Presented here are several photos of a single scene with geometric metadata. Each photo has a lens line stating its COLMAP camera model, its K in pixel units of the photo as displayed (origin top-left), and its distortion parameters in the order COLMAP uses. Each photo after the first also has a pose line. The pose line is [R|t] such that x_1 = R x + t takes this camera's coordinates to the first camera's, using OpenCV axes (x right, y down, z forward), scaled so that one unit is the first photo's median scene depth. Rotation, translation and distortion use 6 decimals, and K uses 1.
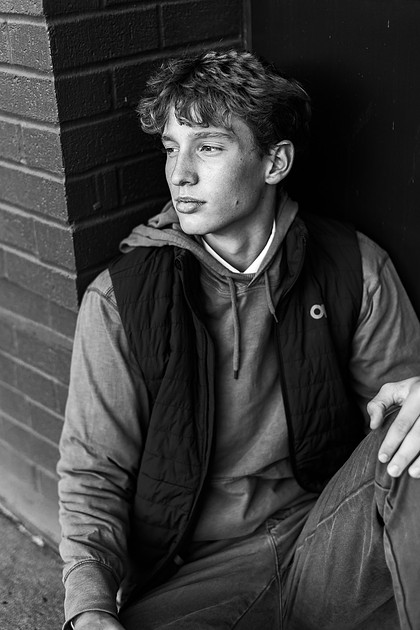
lens RADIAL K [[907.6, 0, 211.5], [0, 907.6, 305.5], [0, 0, 1]] dist [0.240713, 0.059055]
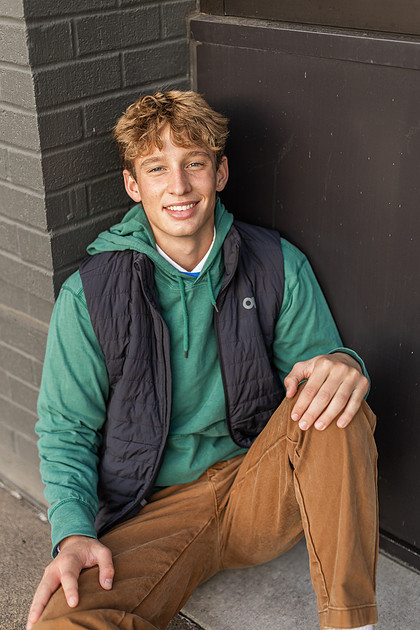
lens RADIAL K [[889.8, 0, 181.1], [0, 889.8, 292.1], [0, 0, 1]] dist [0.582102, -0.013516]
pose [[0.999463, 0.002727, 0.032648, -0.016946], [-0.003048, 0.999947, 0.009791, -0.020712], [-0.032620, -0.009885, 0.999419, -0.226104]]
